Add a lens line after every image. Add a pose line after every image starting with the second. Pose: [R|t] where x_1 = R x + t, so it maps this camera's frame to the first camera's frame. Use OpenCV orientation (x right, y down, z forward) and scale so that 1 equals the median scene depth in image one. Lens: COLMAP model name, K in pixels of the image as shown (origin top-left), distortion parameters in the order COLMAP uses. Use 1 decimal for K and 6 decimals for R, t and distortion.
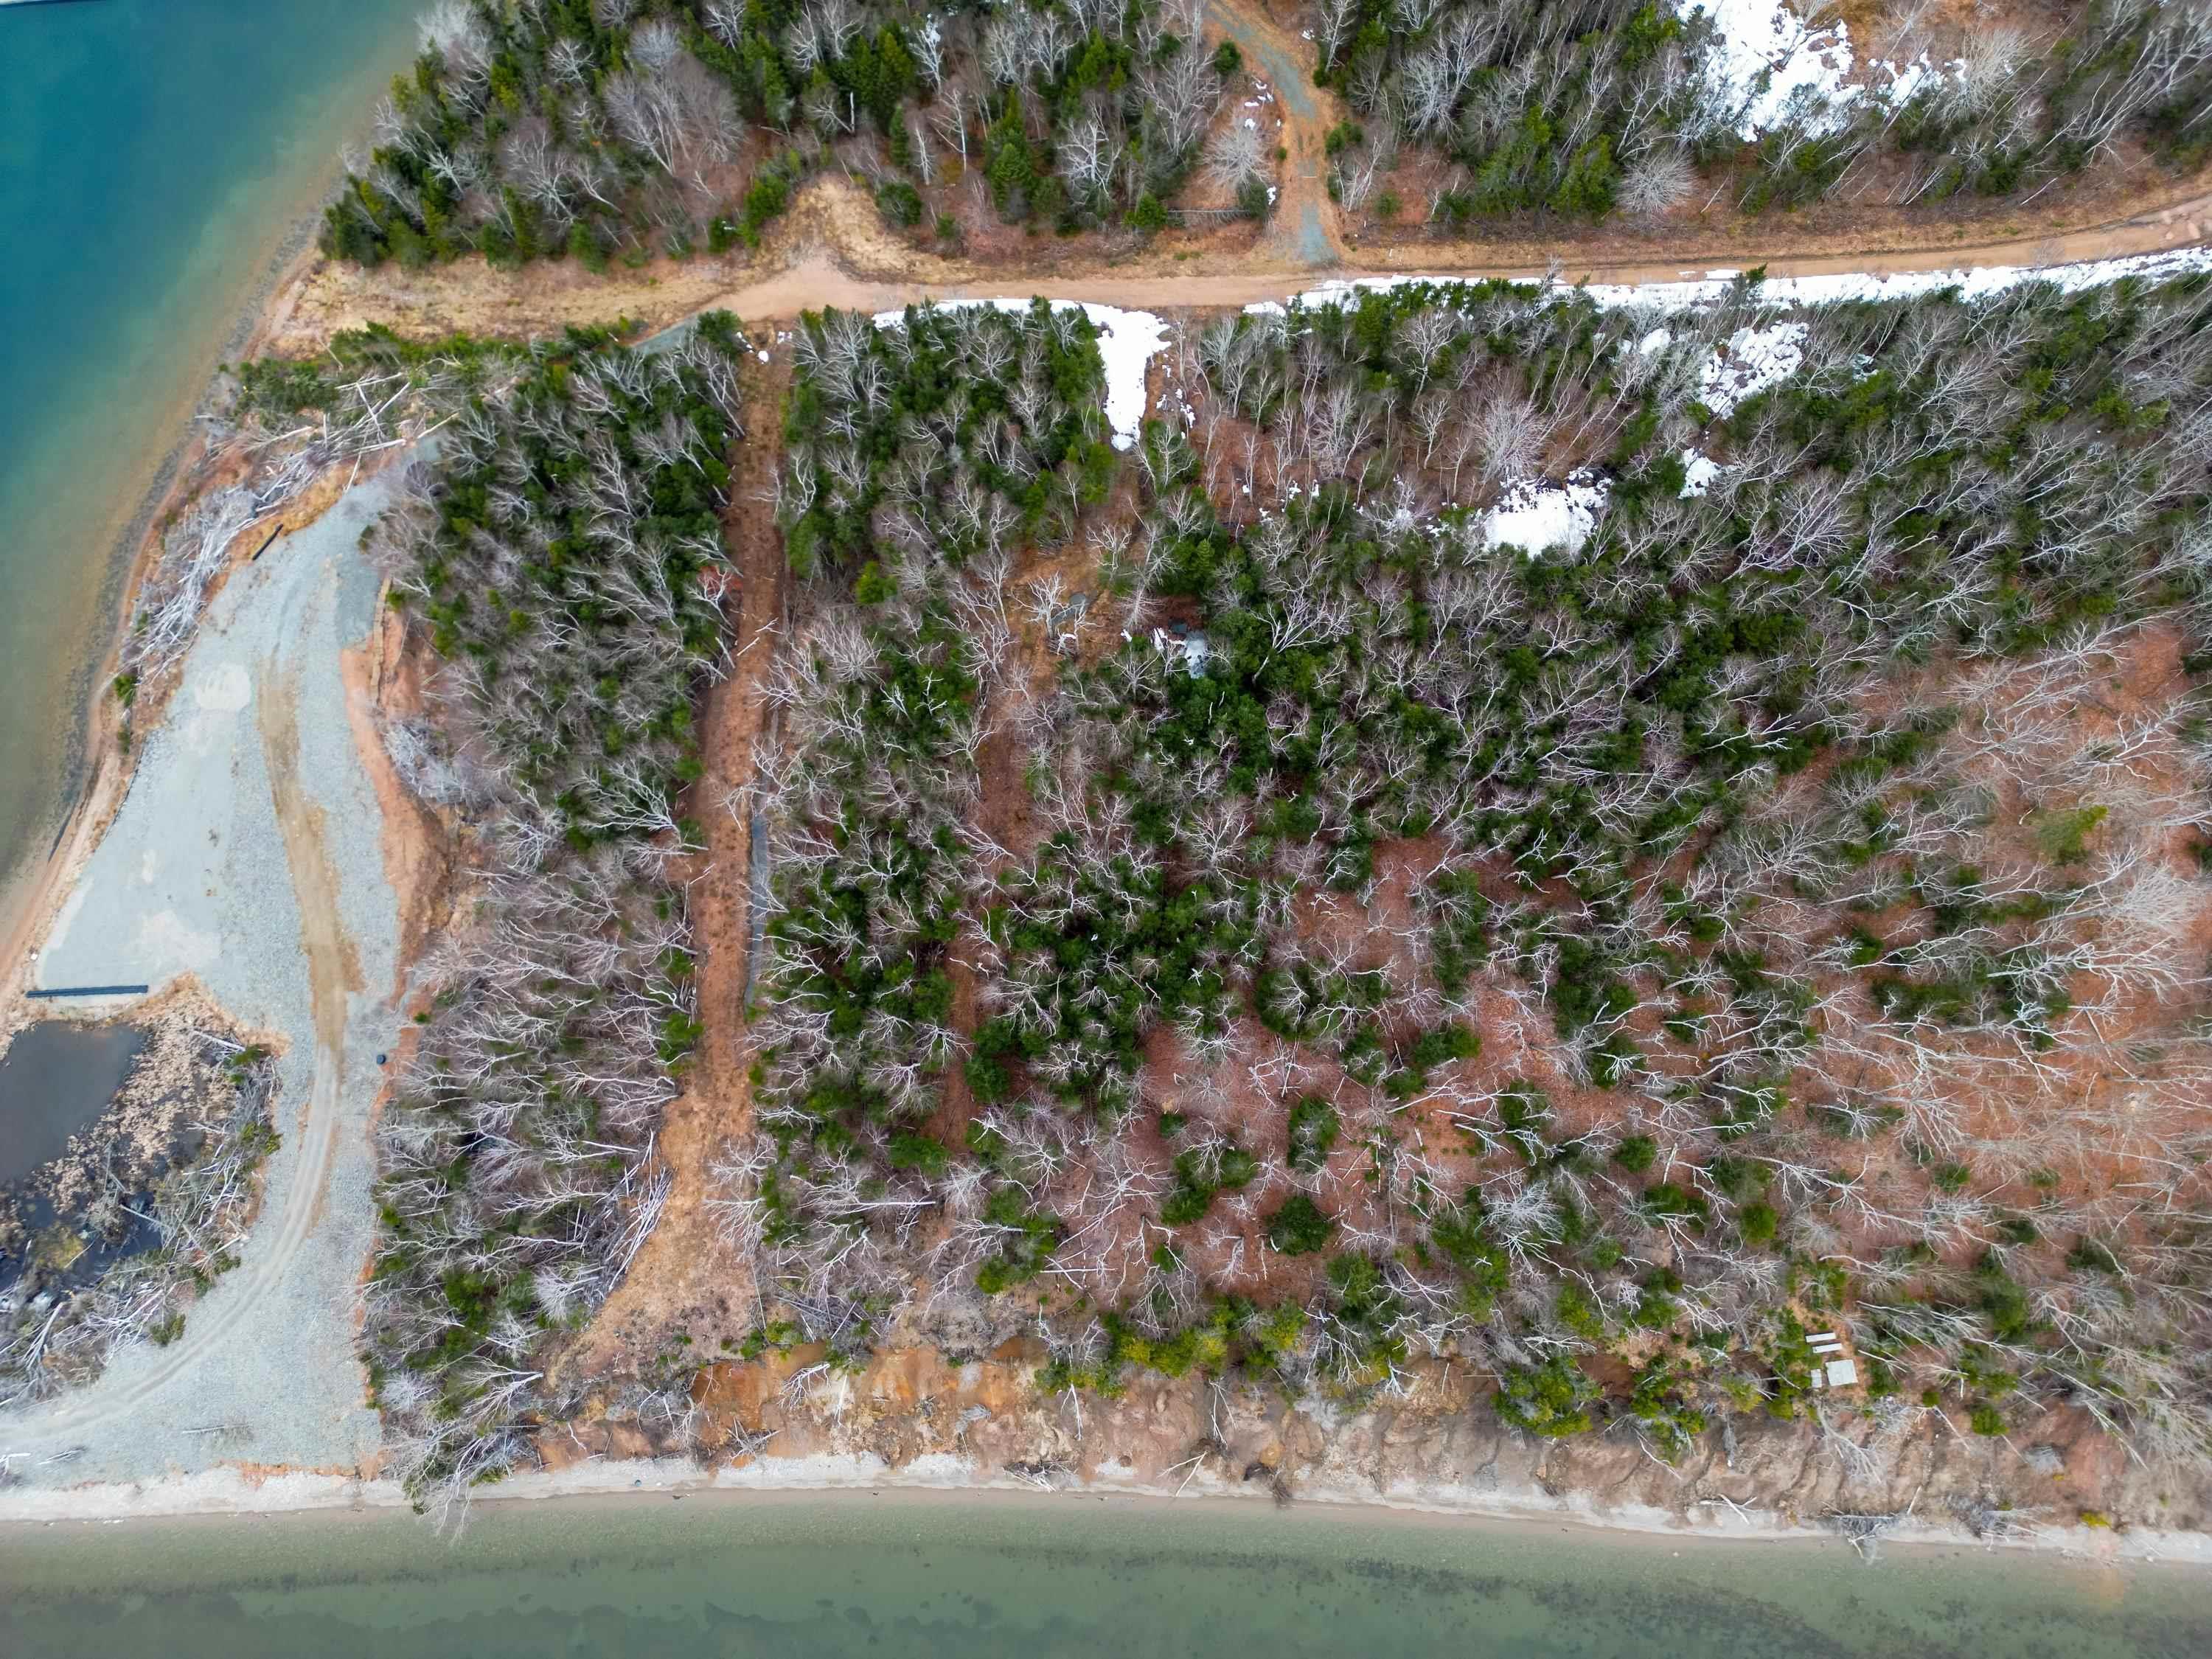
lens RADIAL K [[1522.7, 0, 1110.5], [0, 1522.7, 817.7], [0, 0, 1]] dist [0.063729, -0.051915]
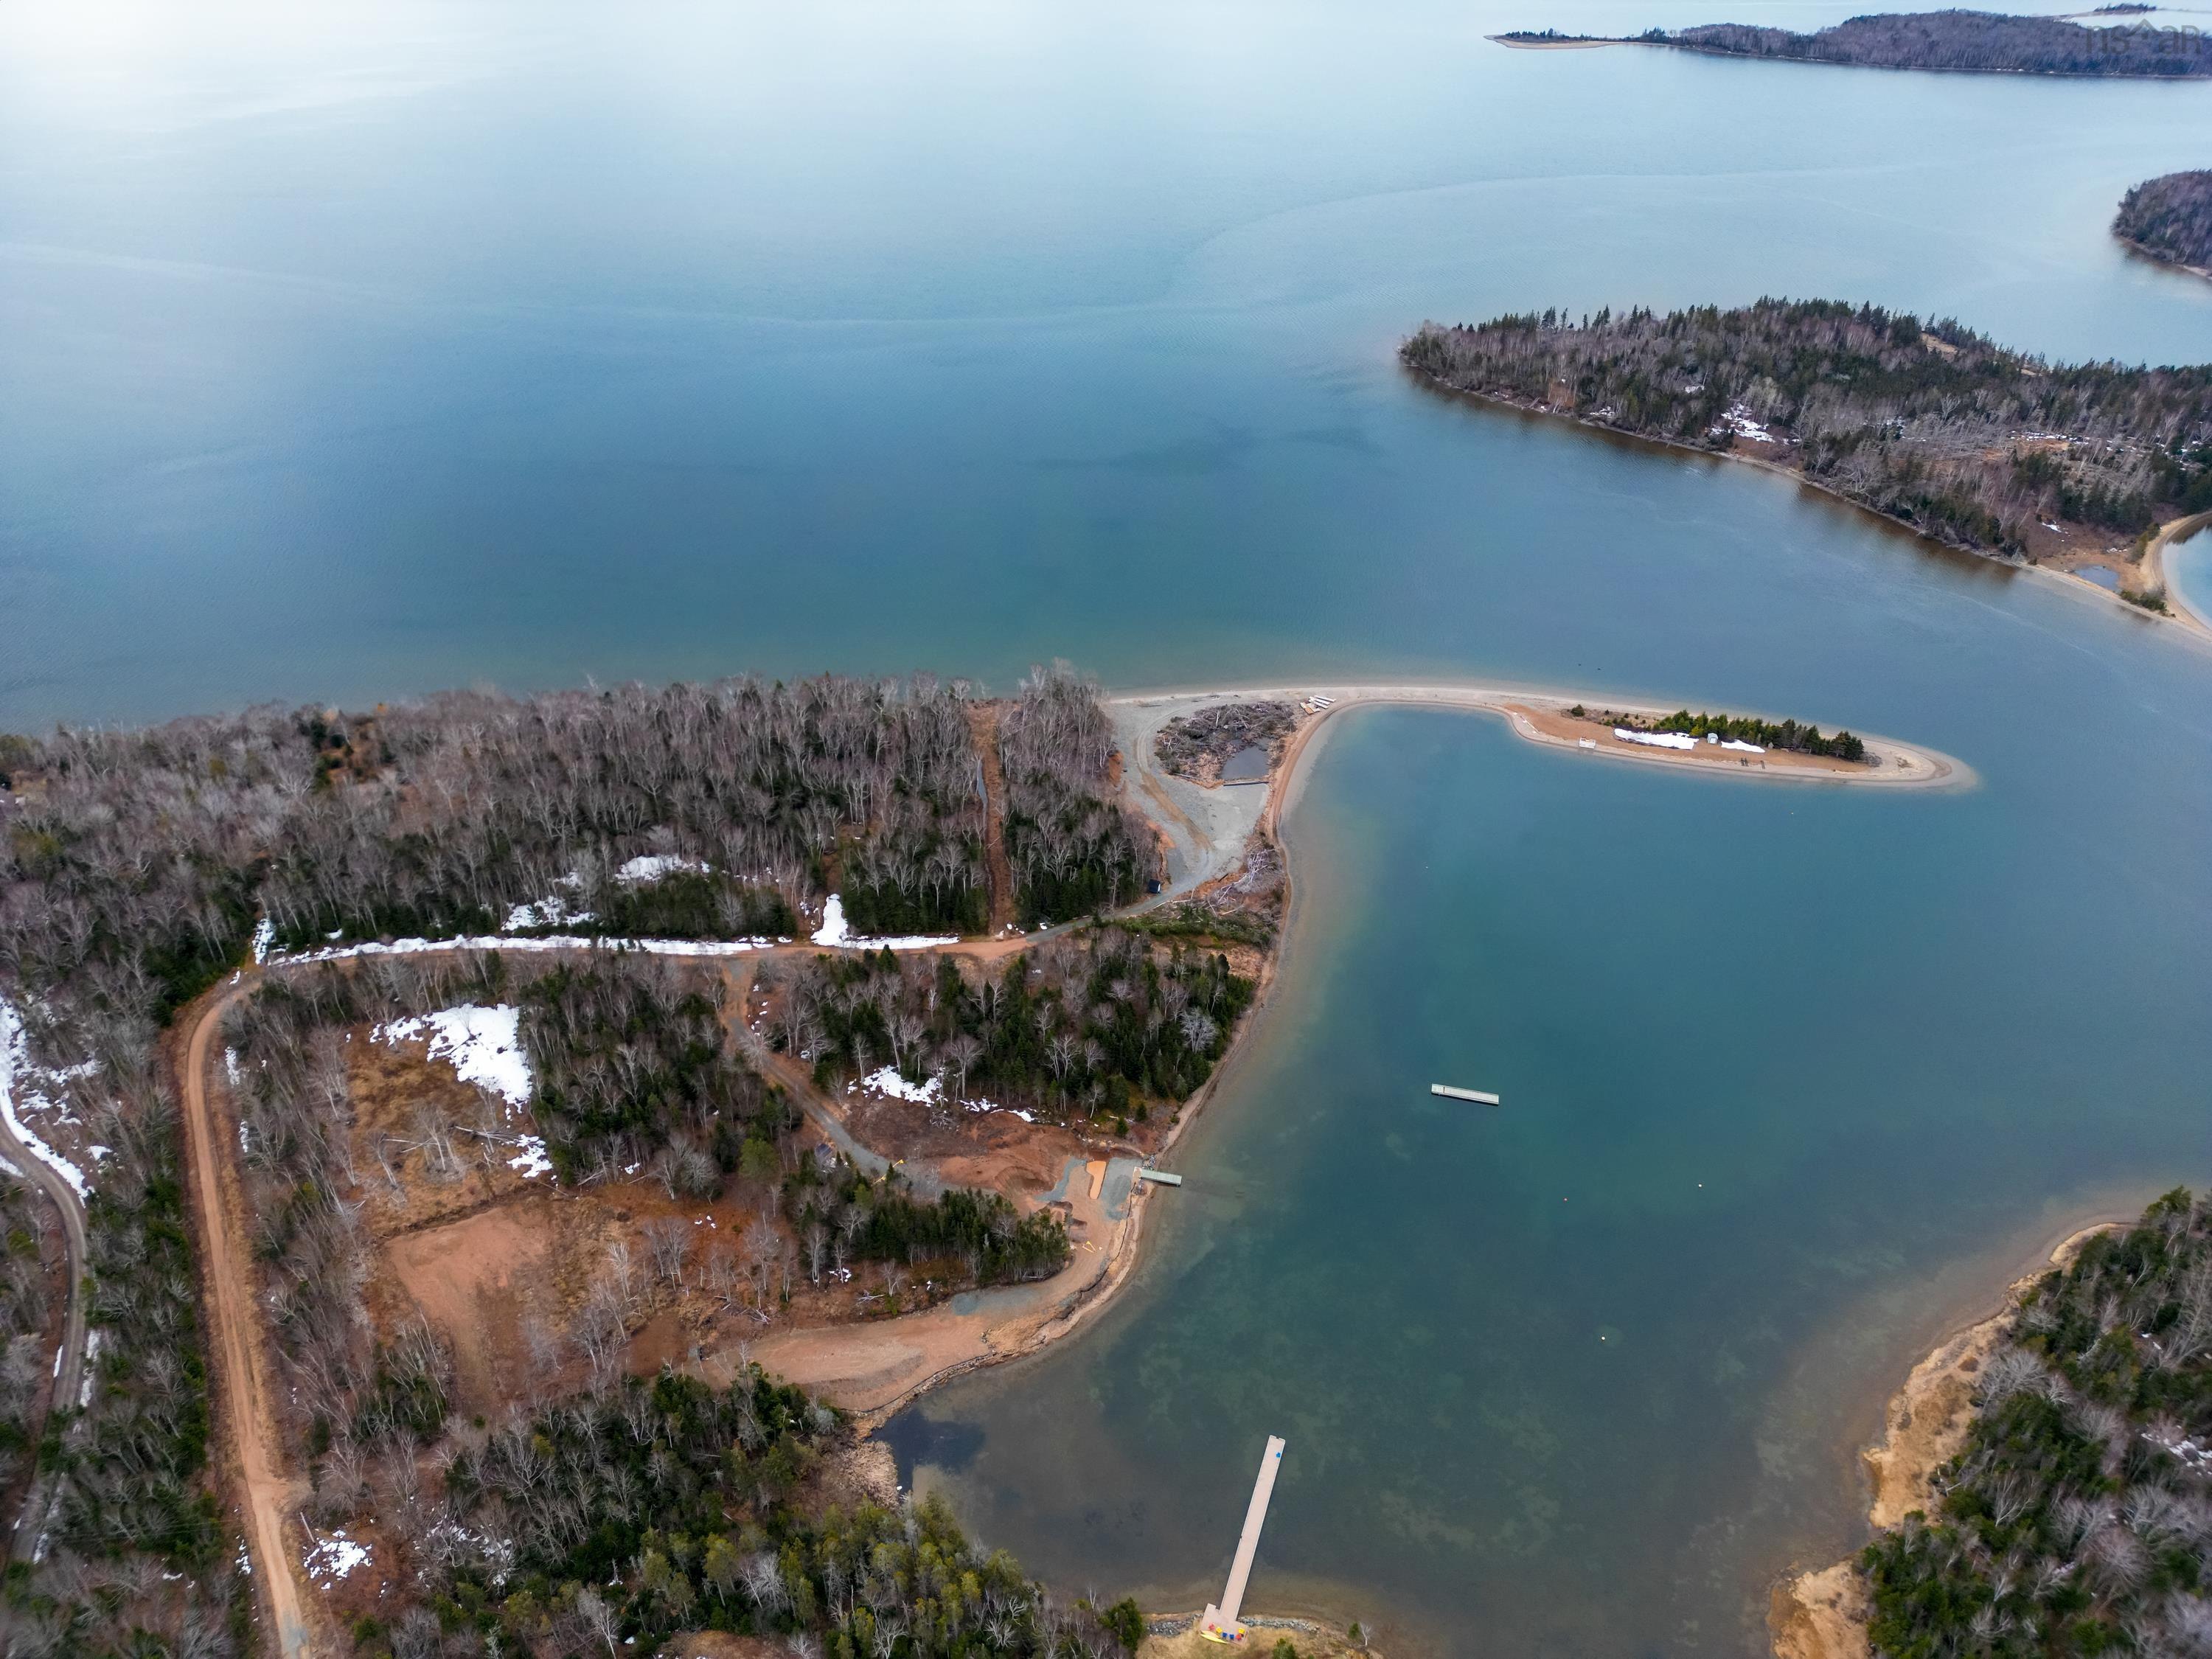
lens RADIAL K [[1522.7, 0, 1110.5], [0, 1522.7, 817.7], [0, 0, 1]] dist [0.063729, -0.051915]
pose [[-0.989333, 0.076098, -0.124219, -0.118985], [-0.144187, -0.389965, 0.909471, -2.218997], [0.020767, 0.917680, 0.396777, 0.041901]]
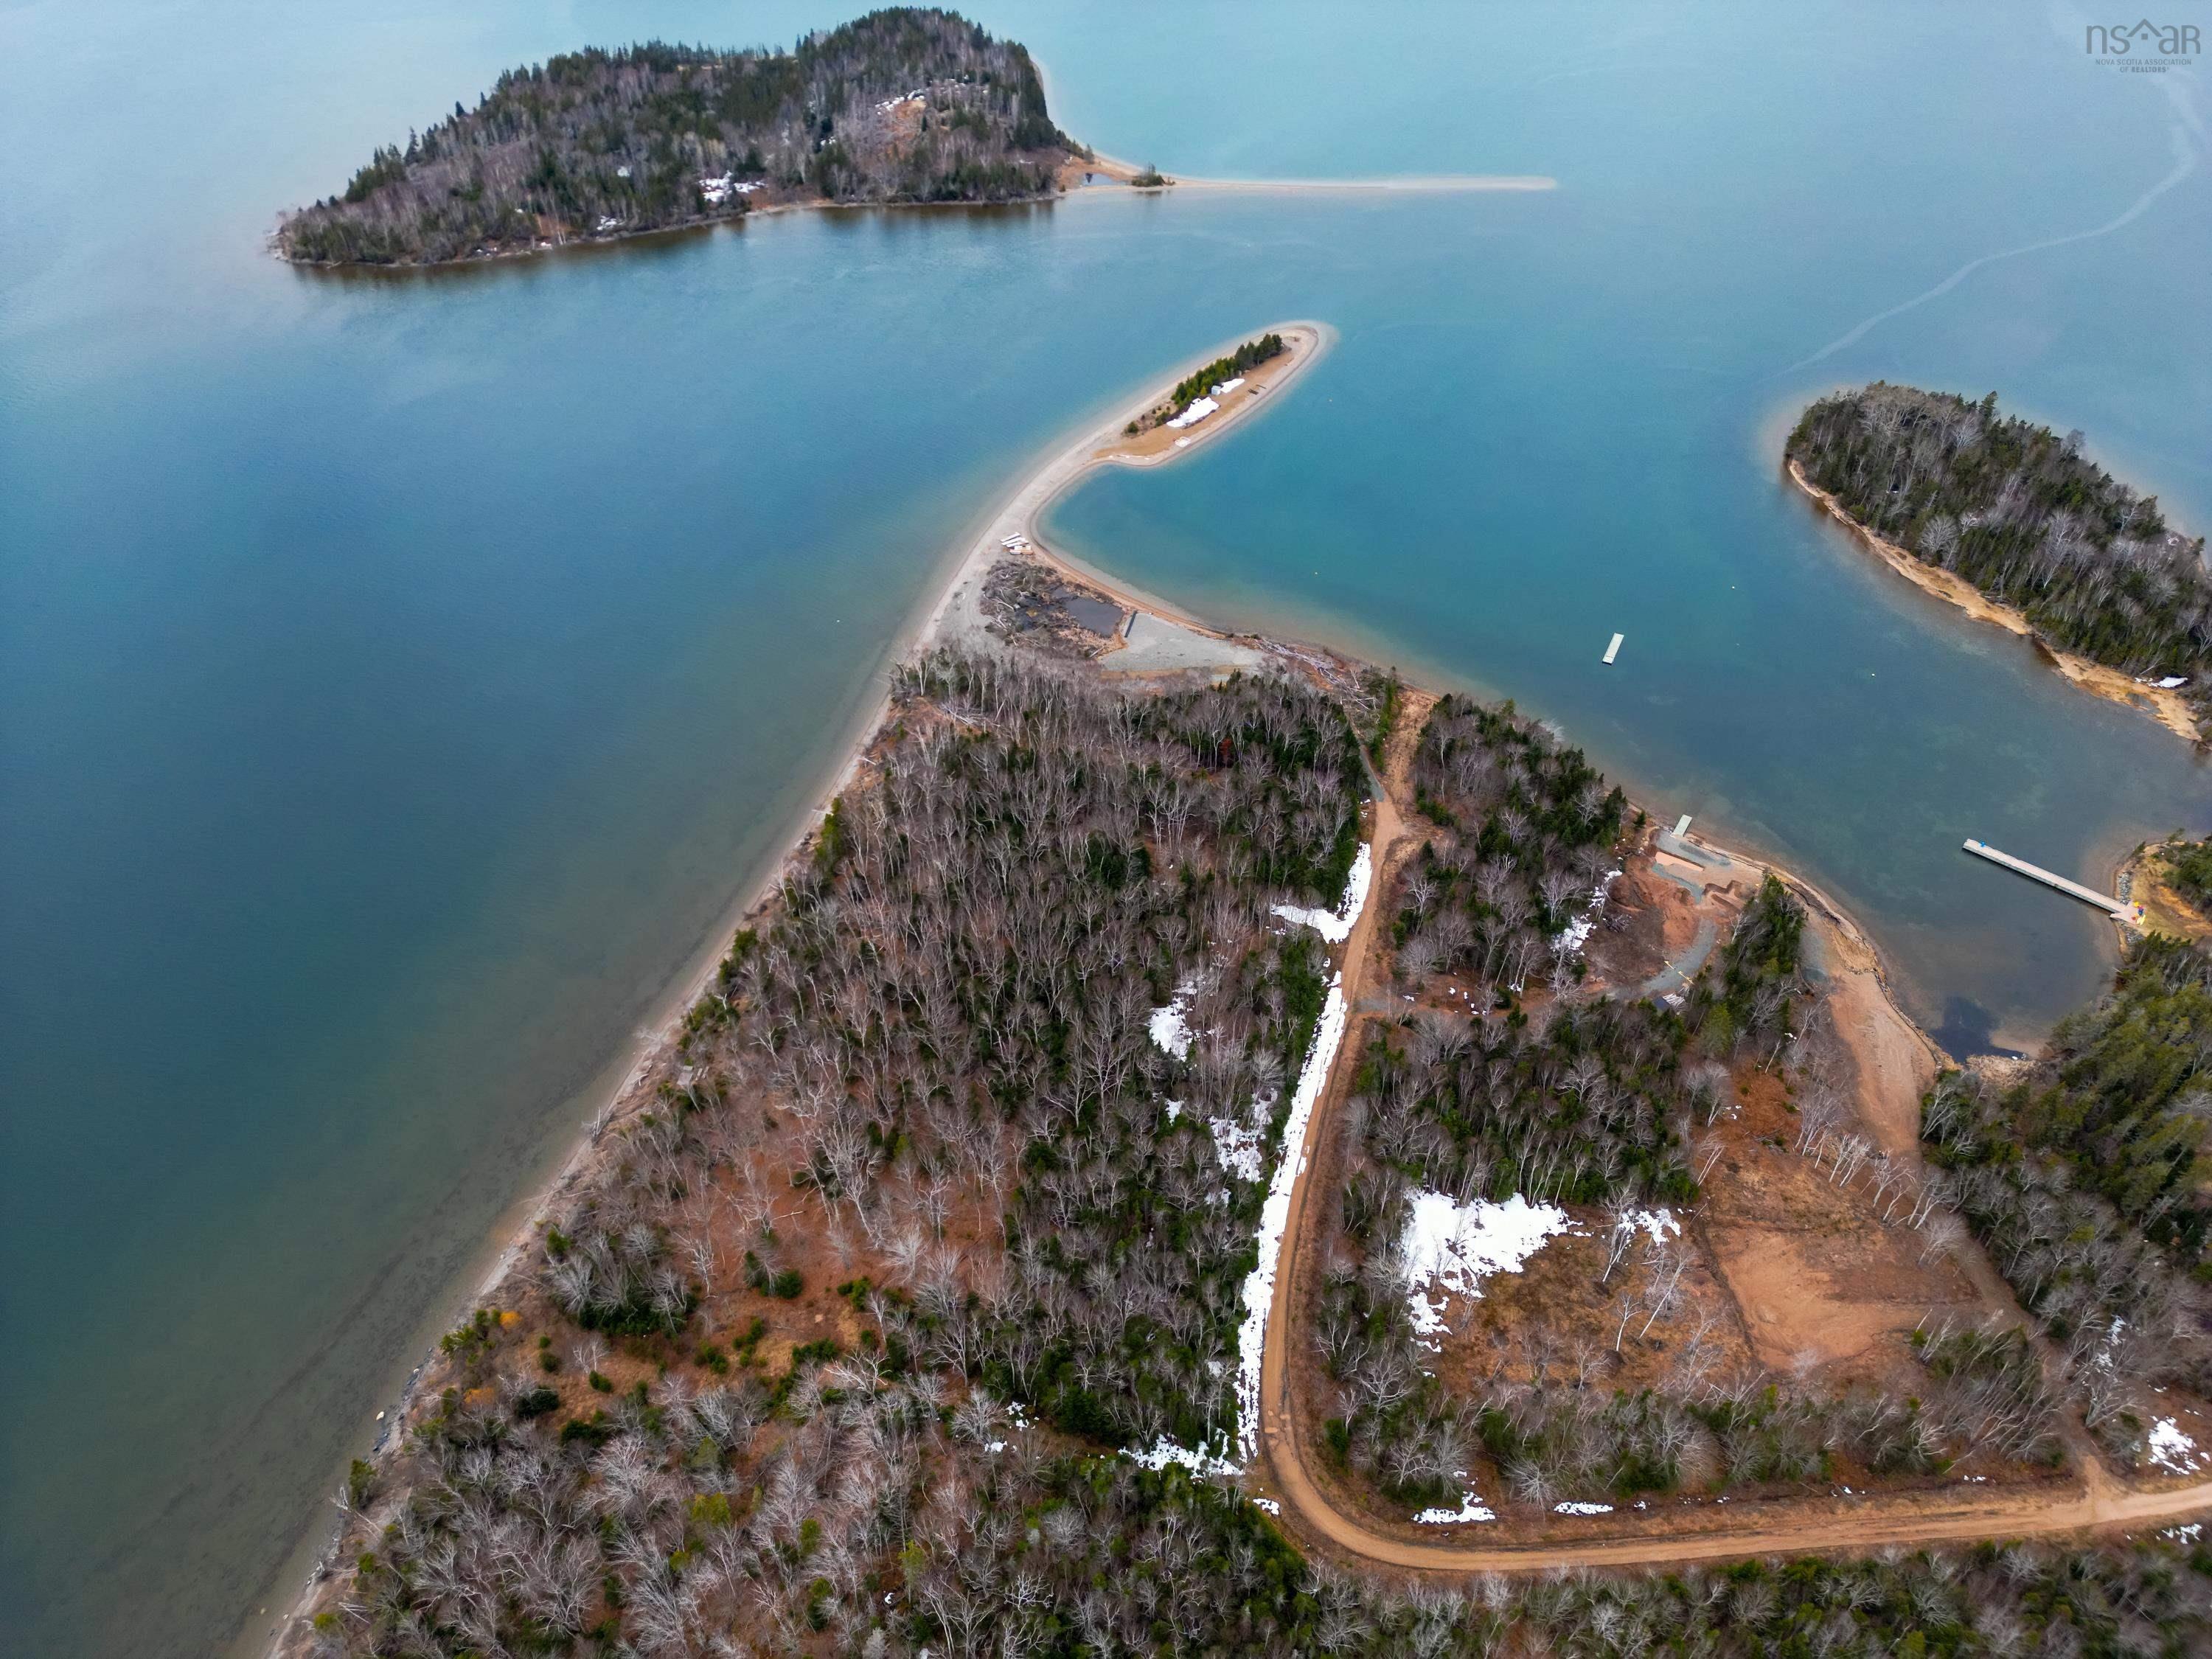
lens RADIAL K [[1518.7, 0, 1106.0], [0, 1518.7, 829.5], [0, 0, 1]] dist [0.056371, -0.034968]
pose [[-0.256314, 0.647256, -0.717888, 1.324398], [-0.947856, -0.022779, 0.317885, -0.638980], [0.189400, 0.761932, 0.619344, -0.262923]]
